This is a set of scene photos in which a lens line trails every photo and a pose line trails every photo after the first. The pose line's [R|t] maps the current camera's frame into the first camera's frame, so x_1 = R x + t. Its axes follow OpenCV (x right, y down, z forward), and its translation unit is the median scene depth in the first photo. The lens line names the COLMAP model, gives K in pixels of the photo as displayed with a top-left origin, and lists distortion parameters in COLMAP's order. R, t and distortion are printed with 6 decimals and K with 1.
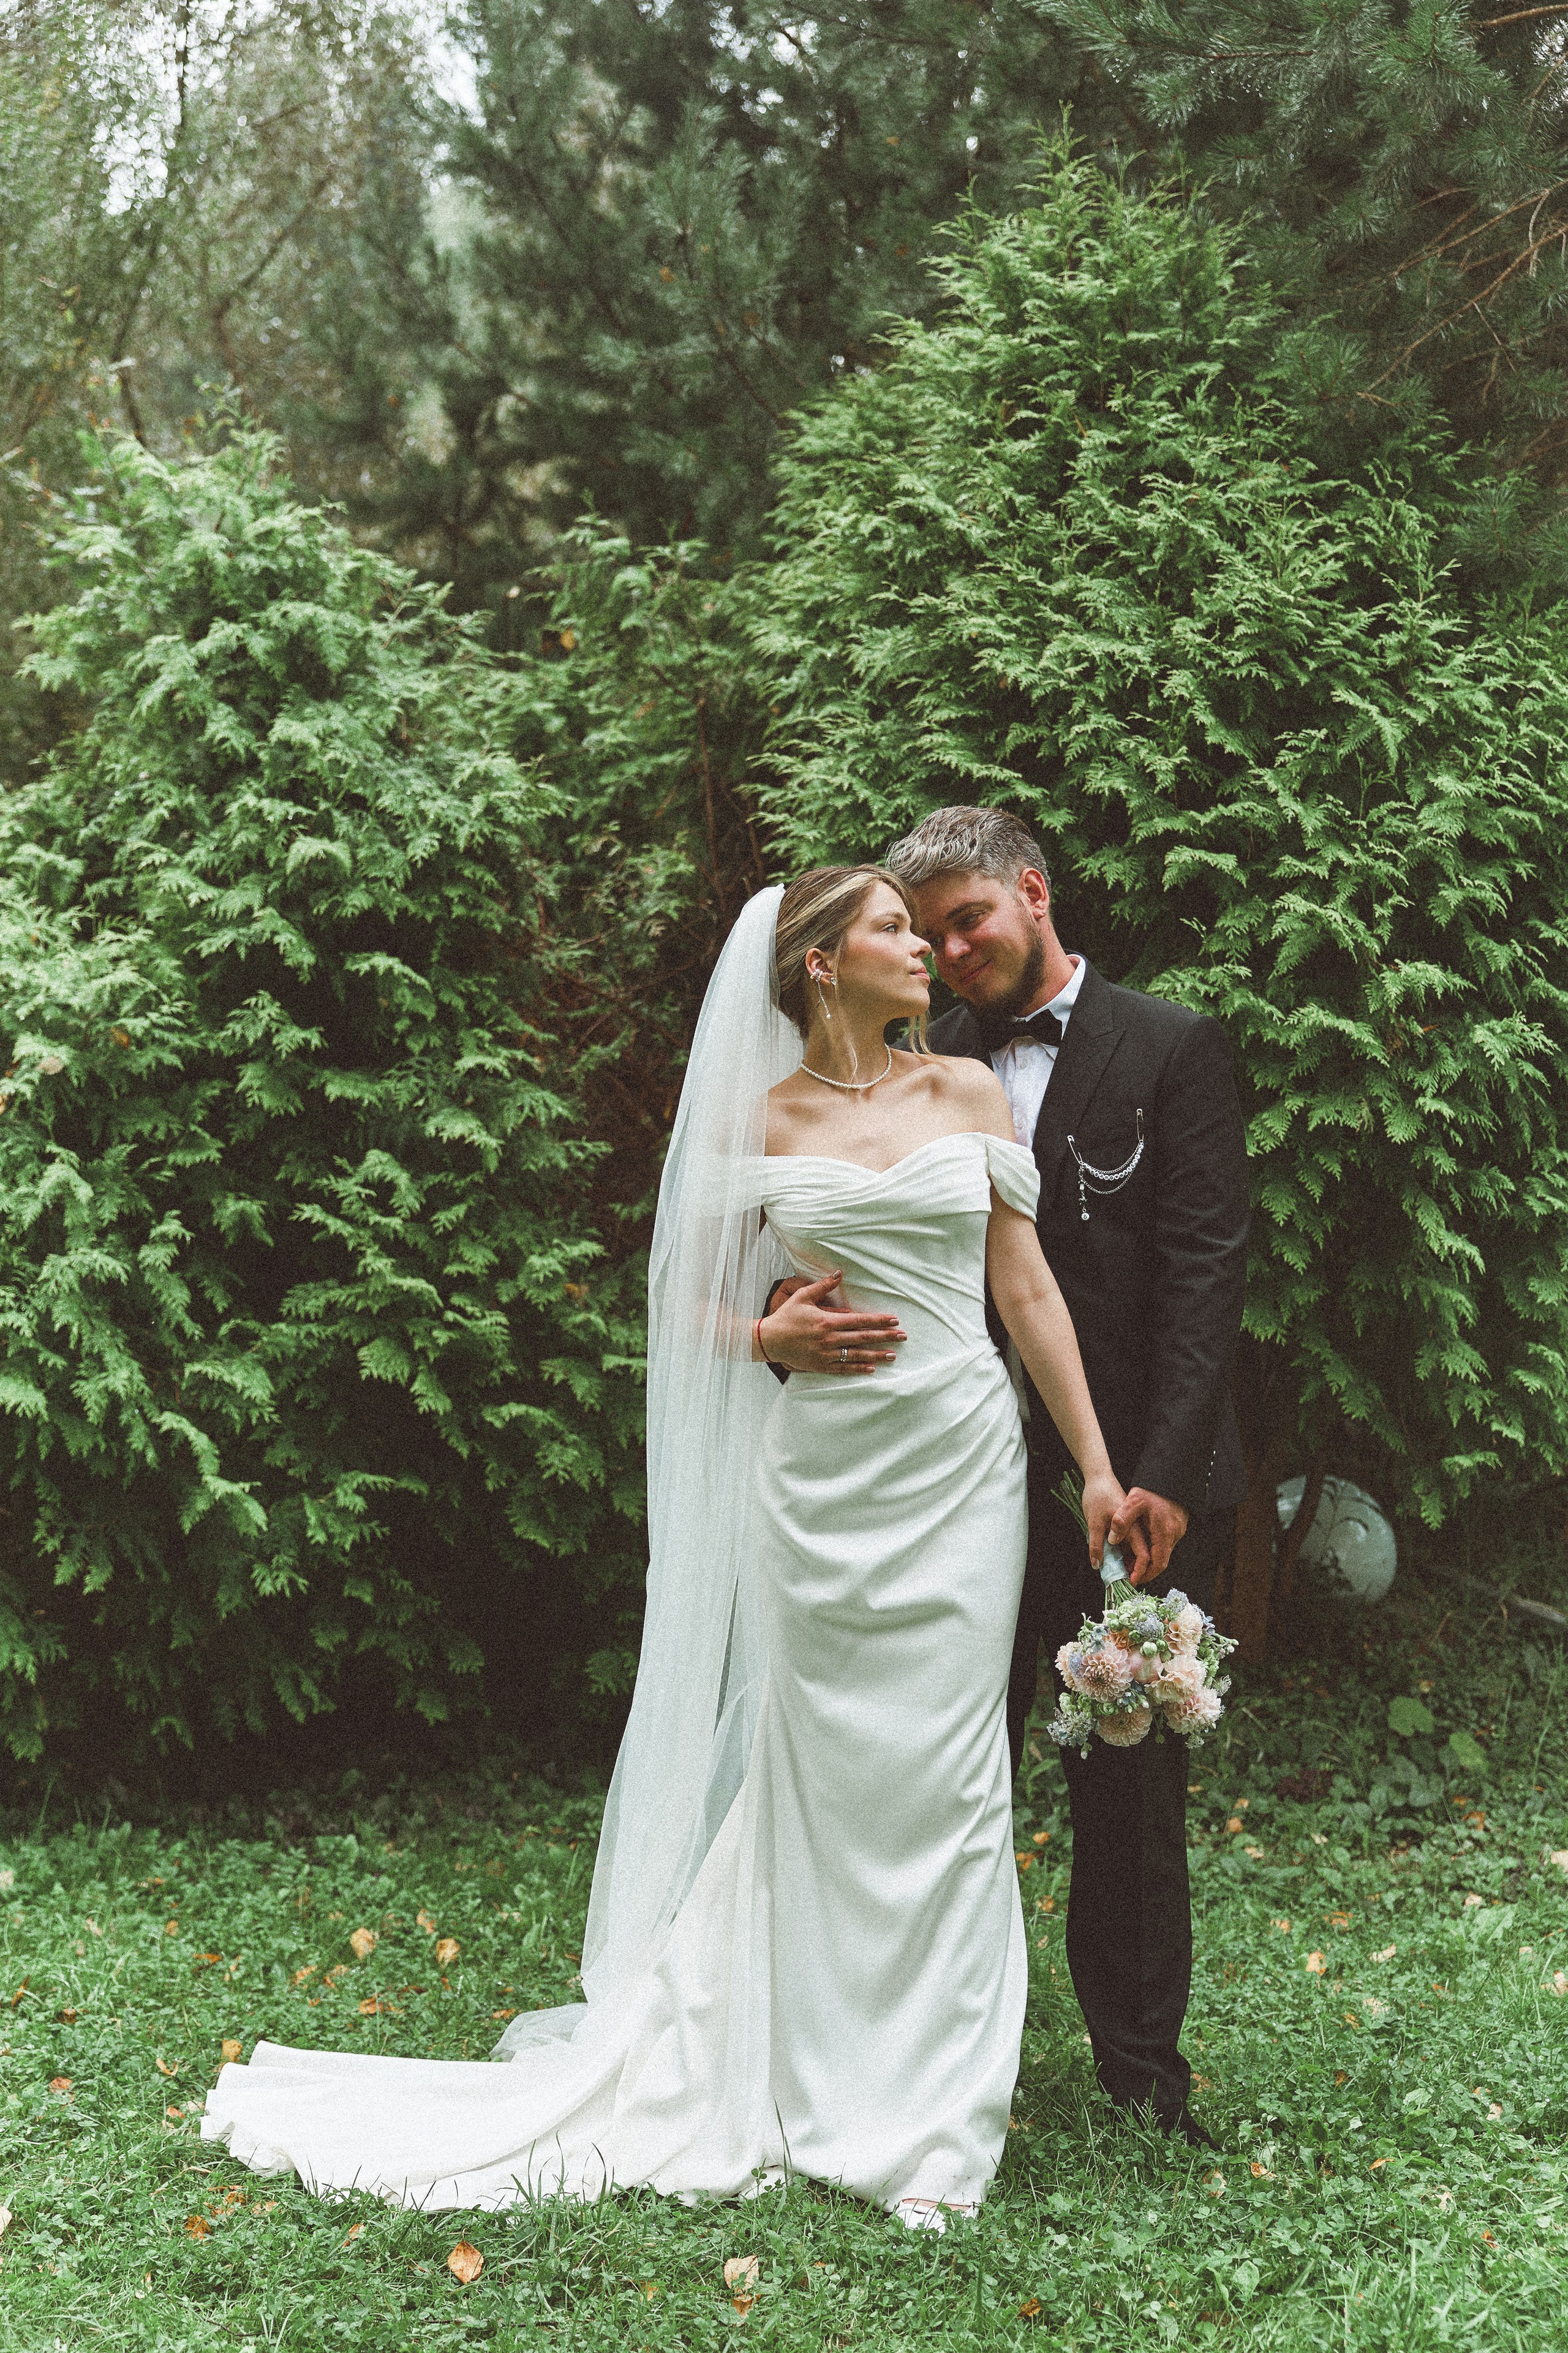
lens RADIAL K [[3192.1, 0, 774.0], [0, 3192.1, 1060.3], [0, 0, 1]] dist [0.005322, -0.034233]
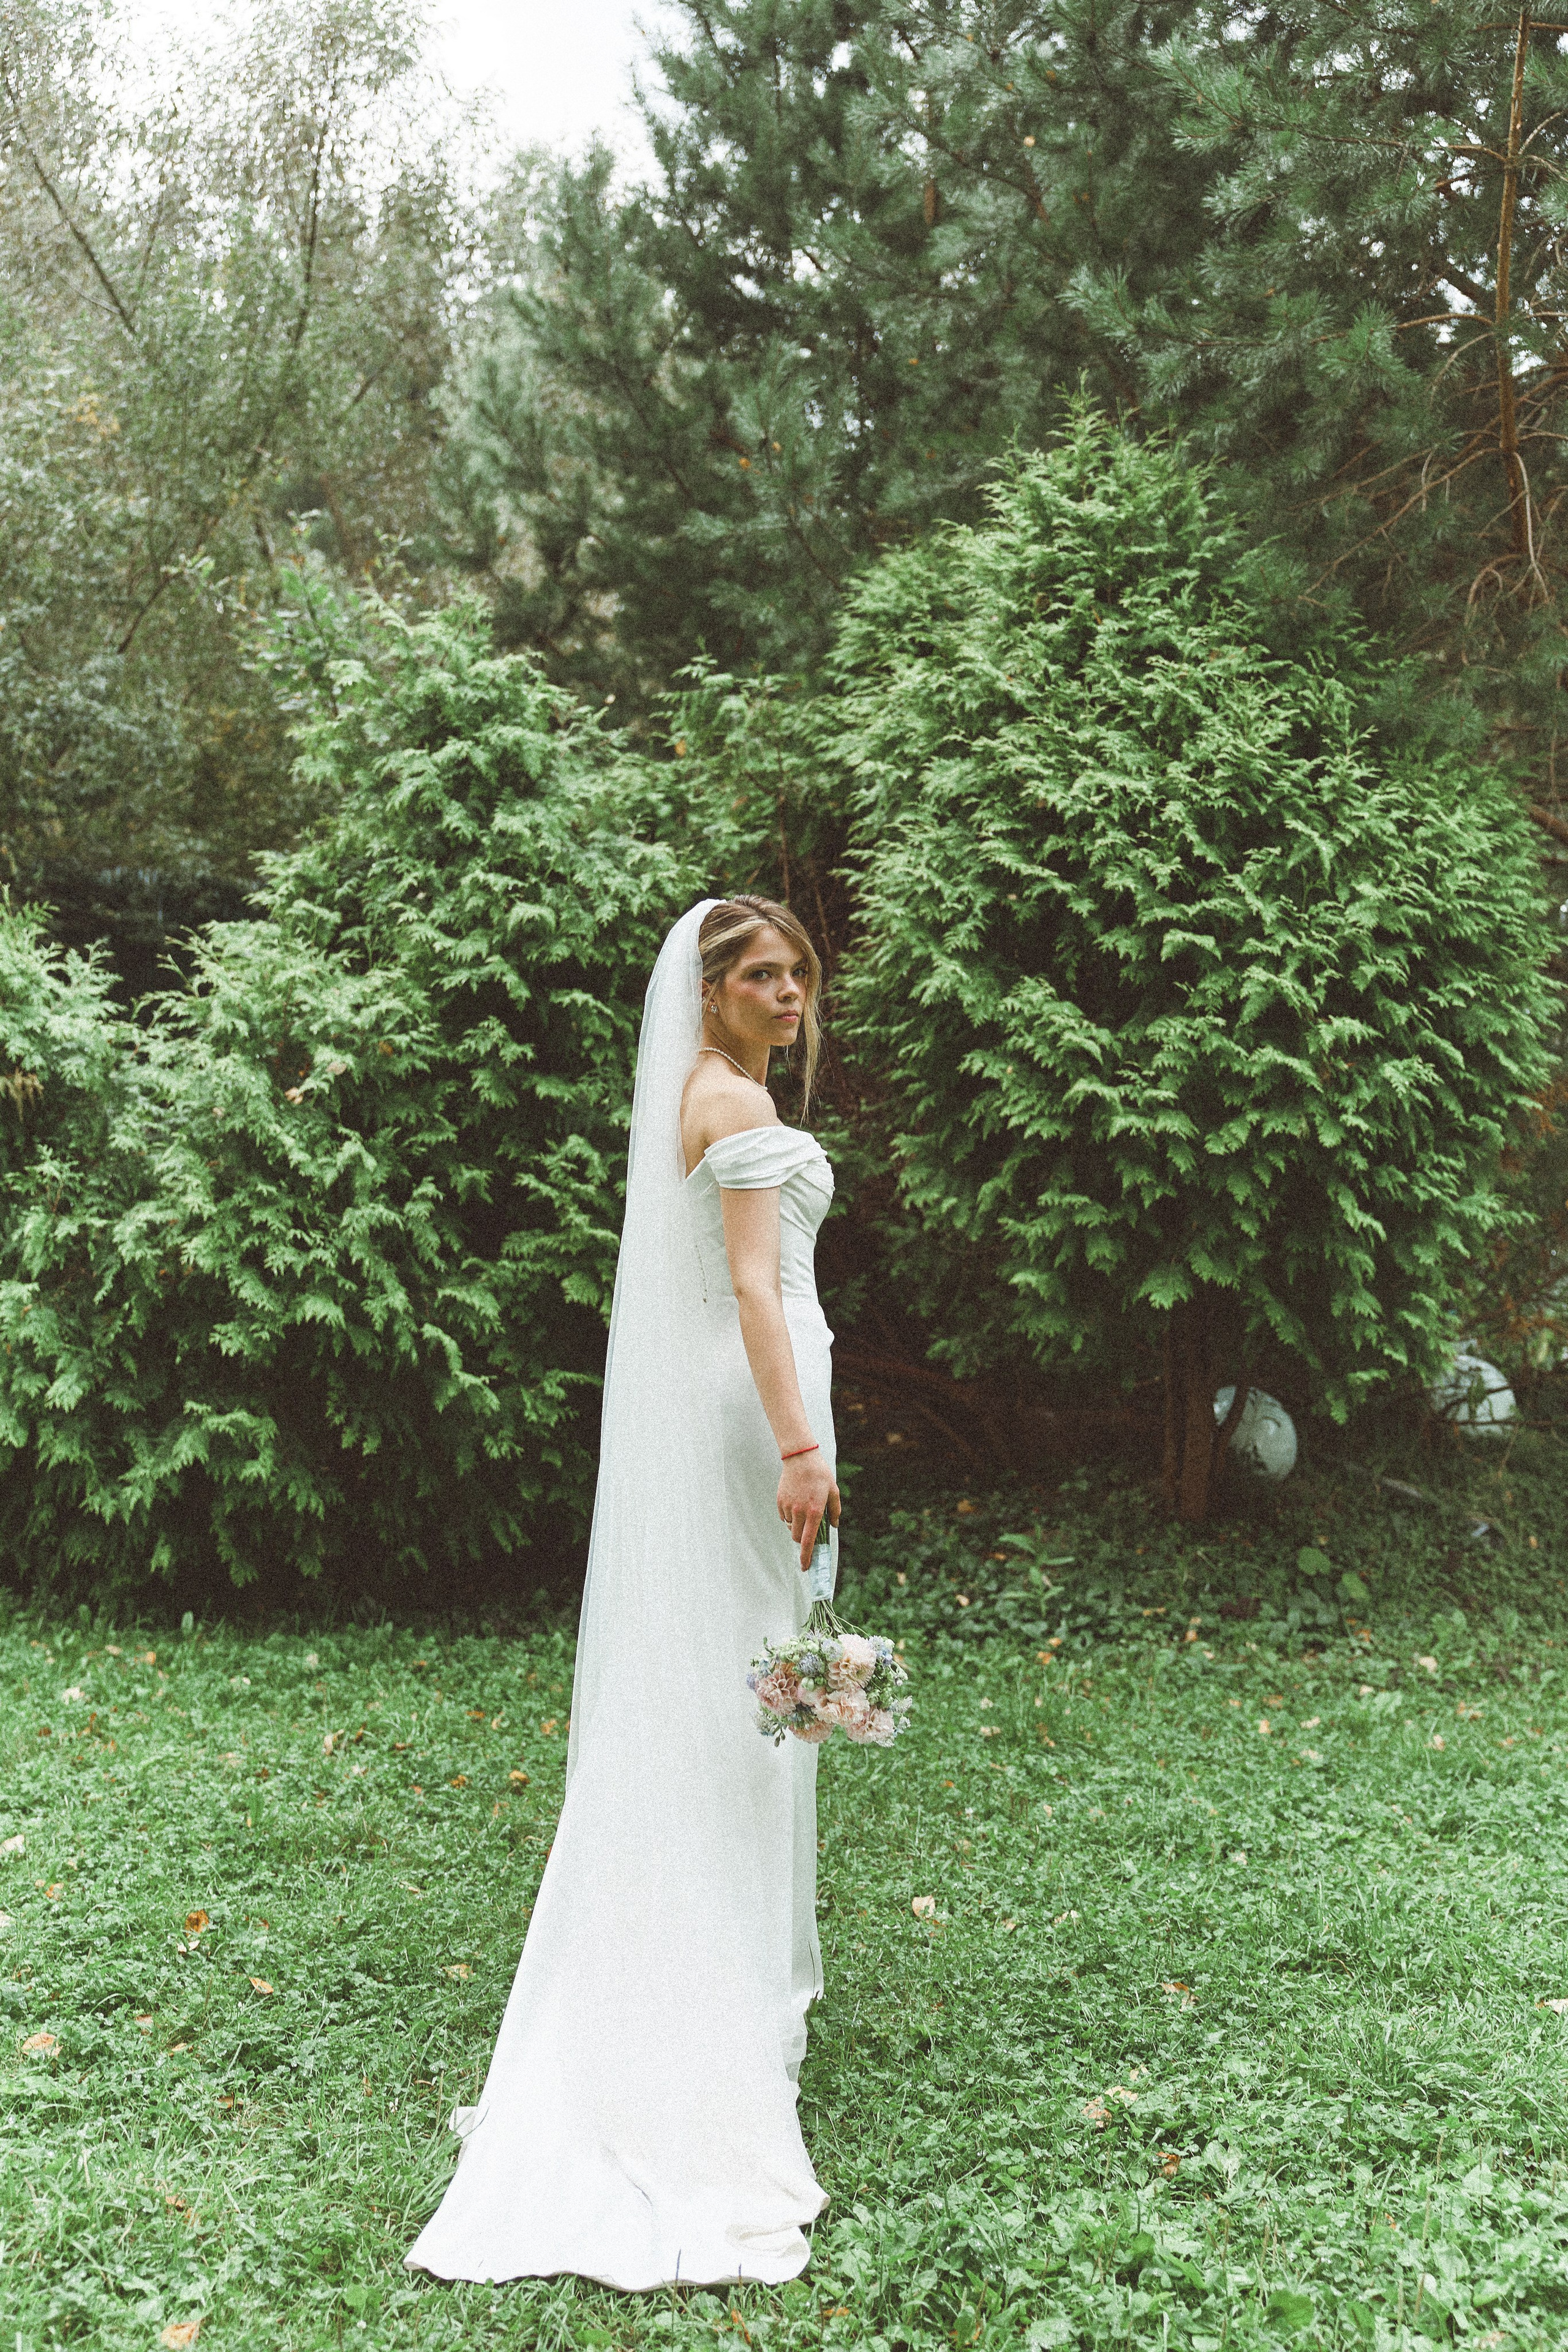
lens RADIAL K [[2606.0, 0, 810.8], [0, 2606.0, 1084.7], [0, 0, 1]] dist [0.002948, 0.054469]
pose [[0.999127, 0.021245, 0.035975, -0.065691], [-0.021712, 0.999684, 0.012654, -0.009949], [-0.035695, -0.013424, 0.999273, -0.119006]]
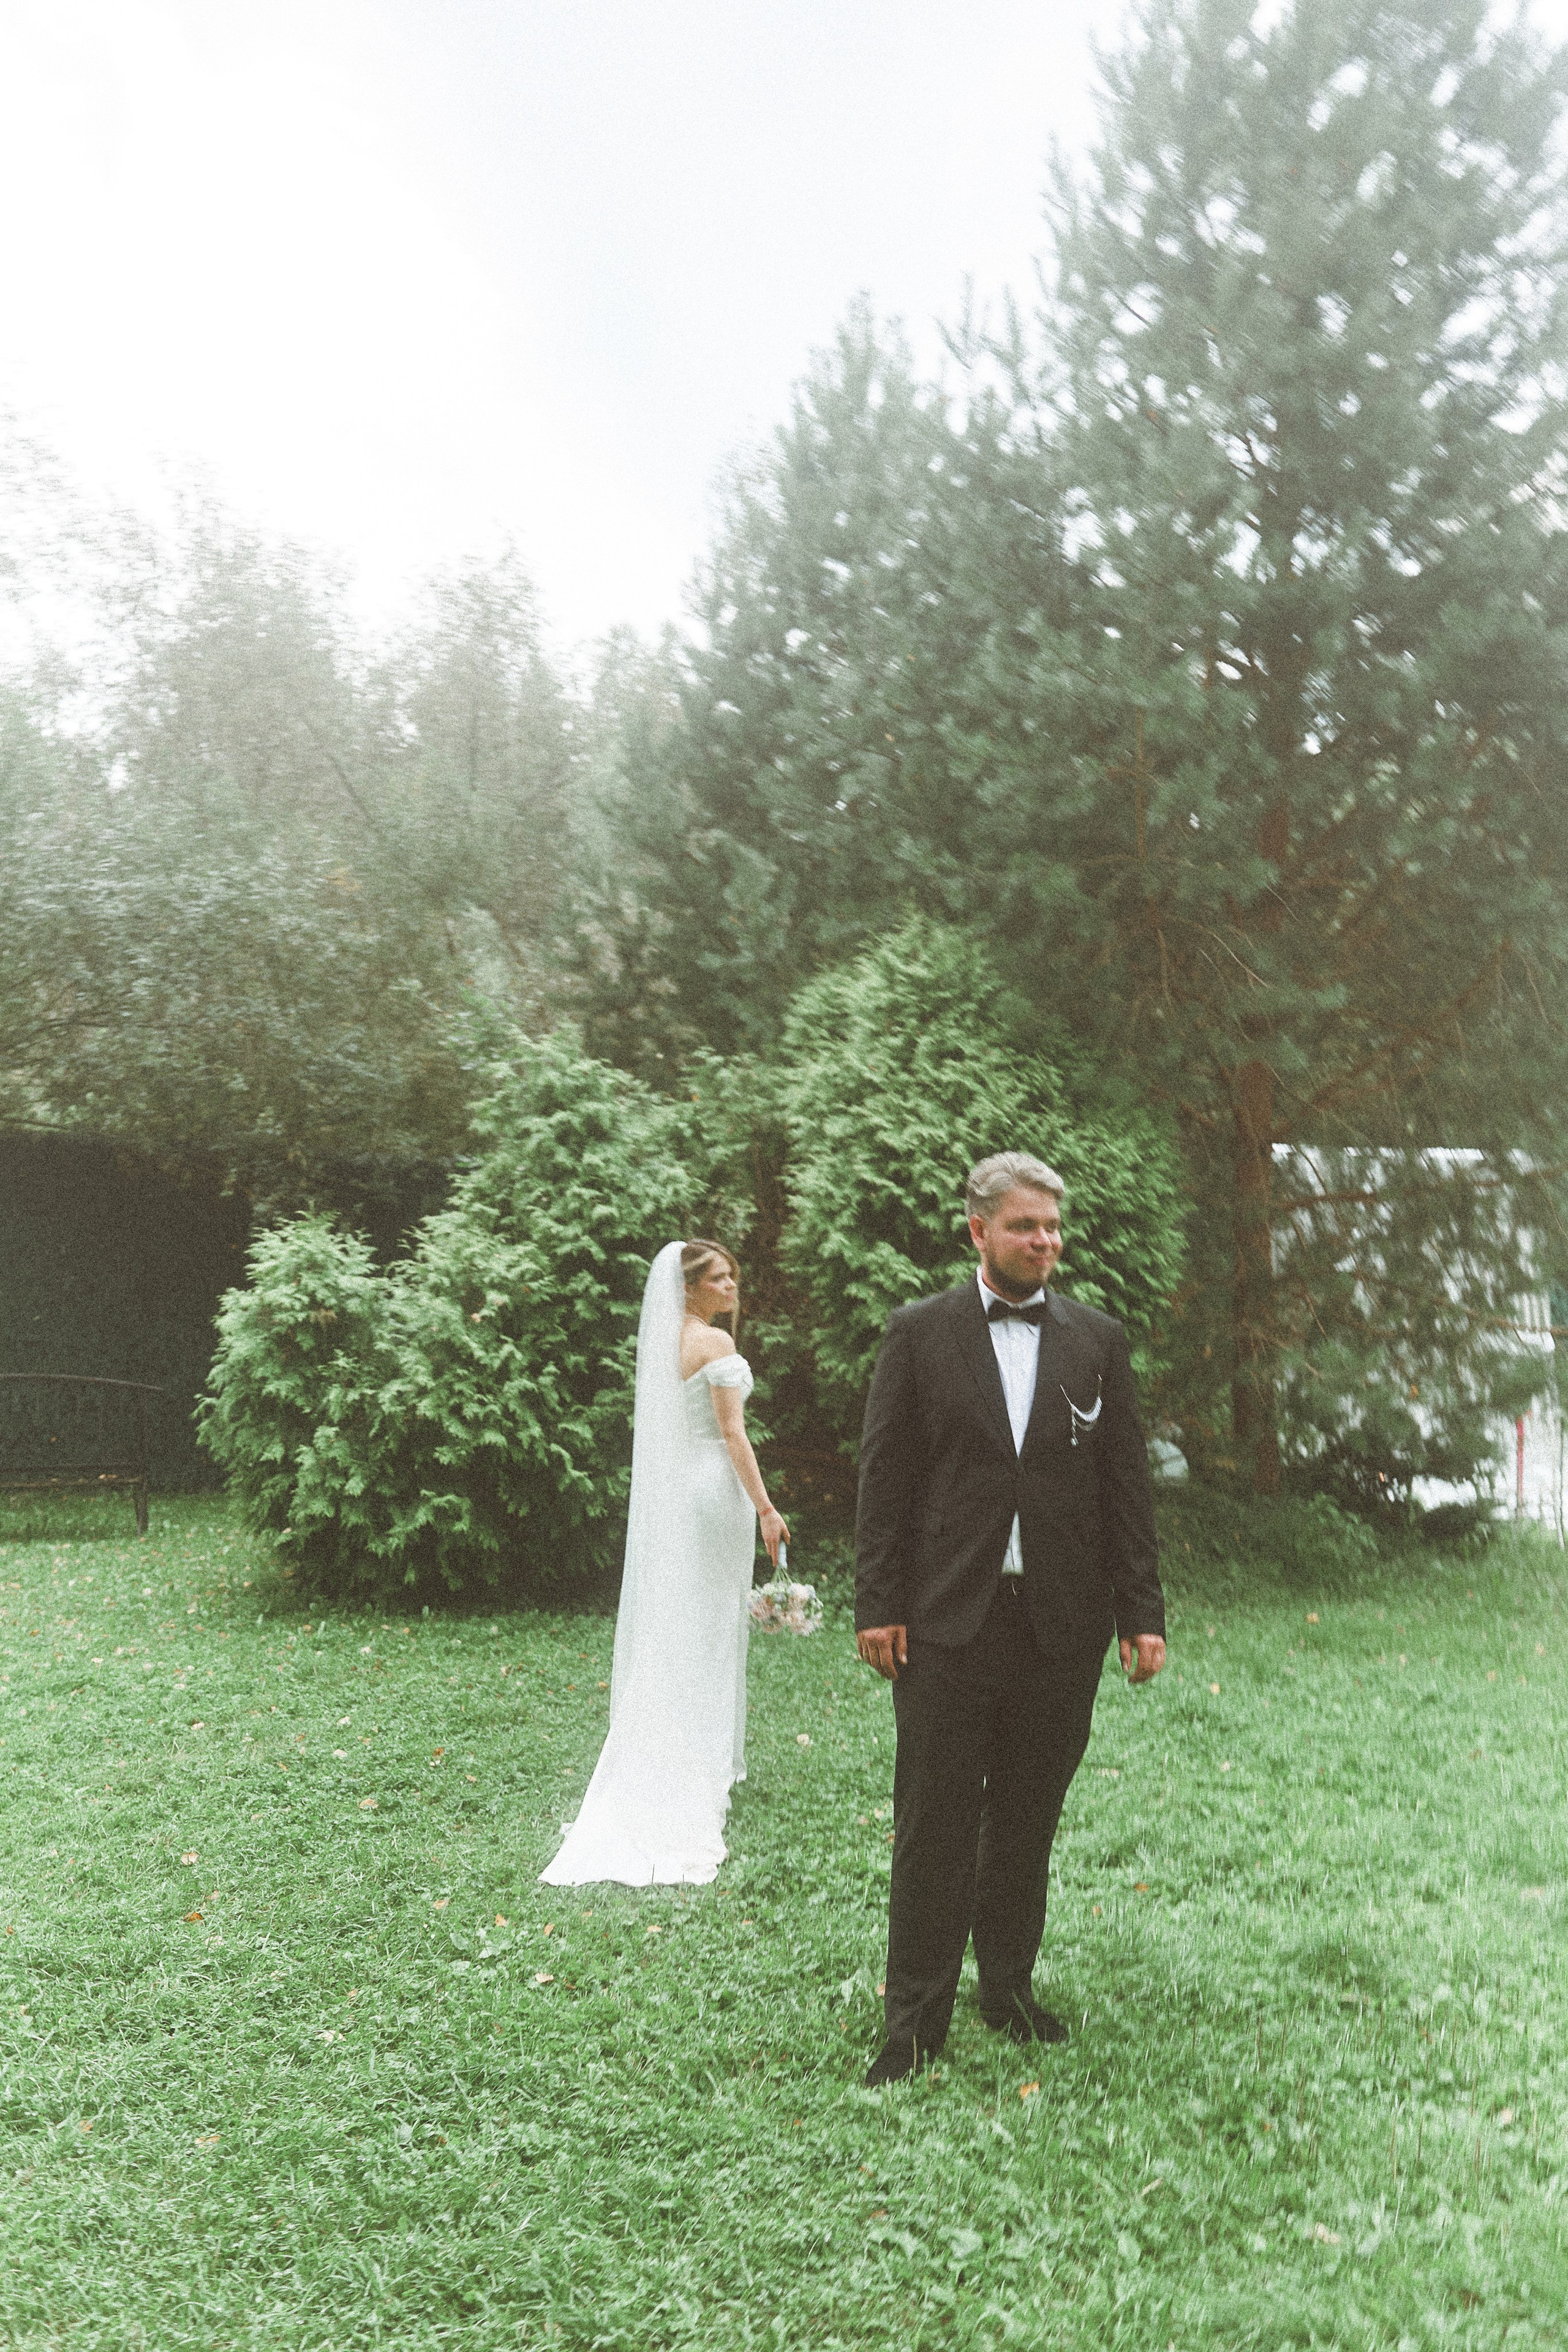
lens RADIAL K [[1746.0, 0, 807.8], [0, 1746.0, 1261.9], [0, 0, 1]] dist [-0.024089, 0.001119]
pose [[0.999622, -0.007464, 0.026452, -0.025896], [0.007011, 0.999828, 0.017179, -0.051131], [-0.026575, -0.016987, 0.999502, -0.345504]]
